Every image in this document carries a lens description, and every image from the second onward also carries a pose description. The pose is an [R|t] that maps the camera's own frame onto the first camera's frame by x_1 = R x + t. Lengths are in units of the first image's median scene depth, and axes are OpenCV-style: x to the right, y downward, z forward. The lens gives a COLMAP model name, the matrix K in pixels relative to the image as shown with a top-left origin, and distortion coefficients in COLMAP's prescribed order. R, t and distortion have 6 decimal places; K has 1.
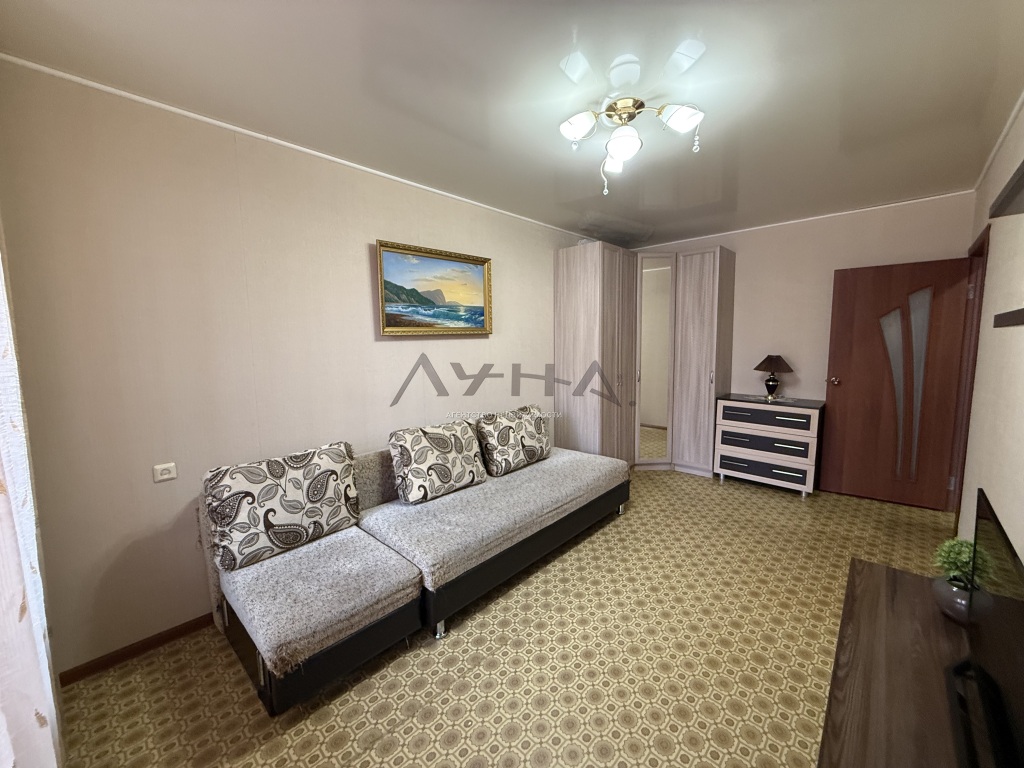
lens RADIAL K [[409.9, 0, 510.1], [0, 409.9, 386.9], [0, 0, 1]] dist [0.003312, 0.000286]
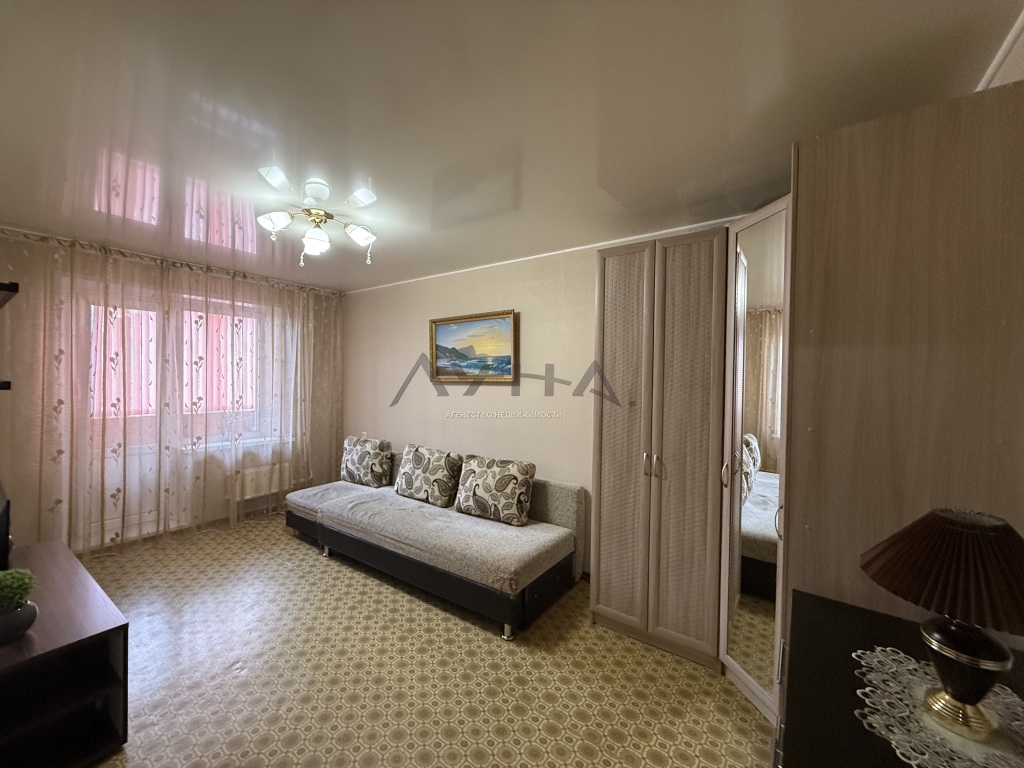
lens RADIAL K [[409.9, 0, 511.5], [0, 409.9, 375.0], [0, 0, 1]] dist [0.003312, 0.000286]
pose [[0.131969, 0.041539, -0.990383, 1.128081], [-0.103657, 0.994222, 0.027887, -0.203559], [0.985819, 0.098980, 0.135513, 0.999095]]
